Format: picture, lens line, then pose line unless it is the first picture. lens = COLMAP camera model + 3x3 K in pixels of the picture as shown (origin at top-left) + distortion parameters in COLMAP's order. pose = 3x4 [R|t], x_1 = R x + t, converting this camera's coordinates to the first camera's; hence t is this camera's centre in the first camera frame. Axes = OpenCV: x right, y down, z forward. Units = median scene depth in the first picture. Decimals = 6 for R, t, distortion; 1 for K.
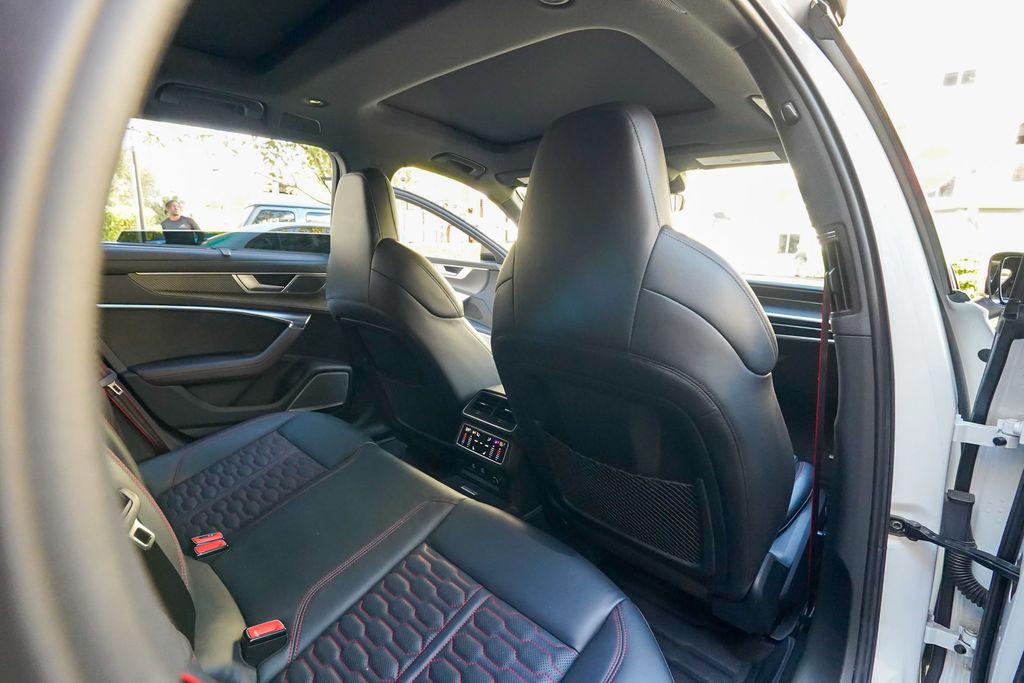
lens RADIAL K [[470.3, 0, 507.3], [0, 470.3, 346.6], [0, 0, 1]] dist [-0.017559, 0.009729]
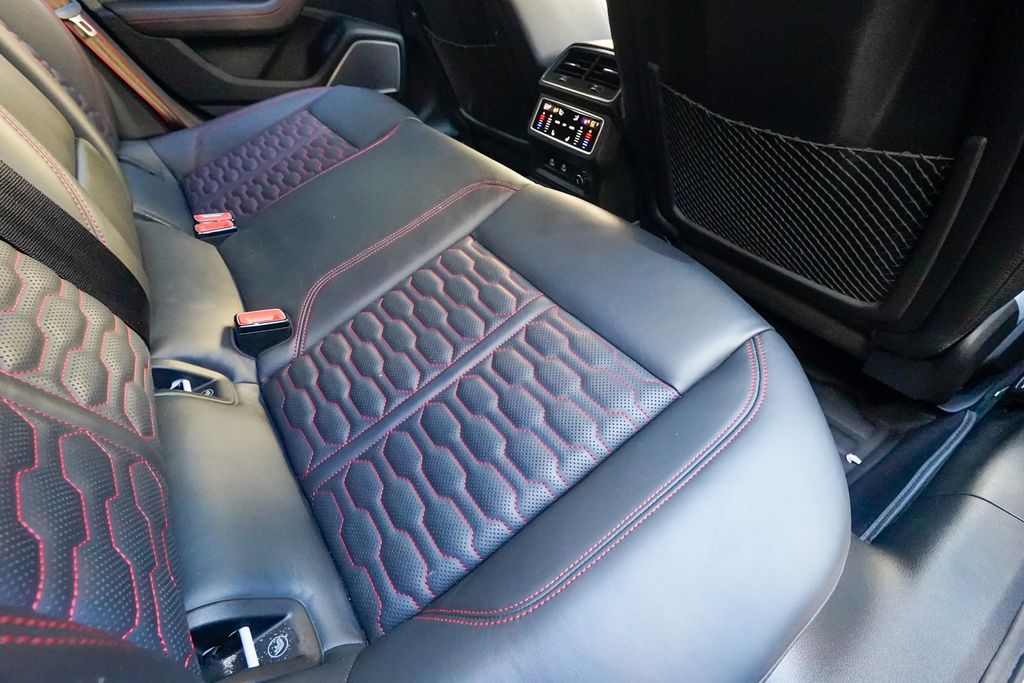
lens RADIAL K [[470.3, 0, 507.8], [0, 470.3, 343.1], [0, 0, 1]] dist [-0.017559, 0.009729]
pose [[0.980791, 0.107958, -0.162460, 0.013551], [-0.015265, 0.872800, 0.487838, 0.192629], [0.194462, -0.475988, 0.857683, 0.293854]]
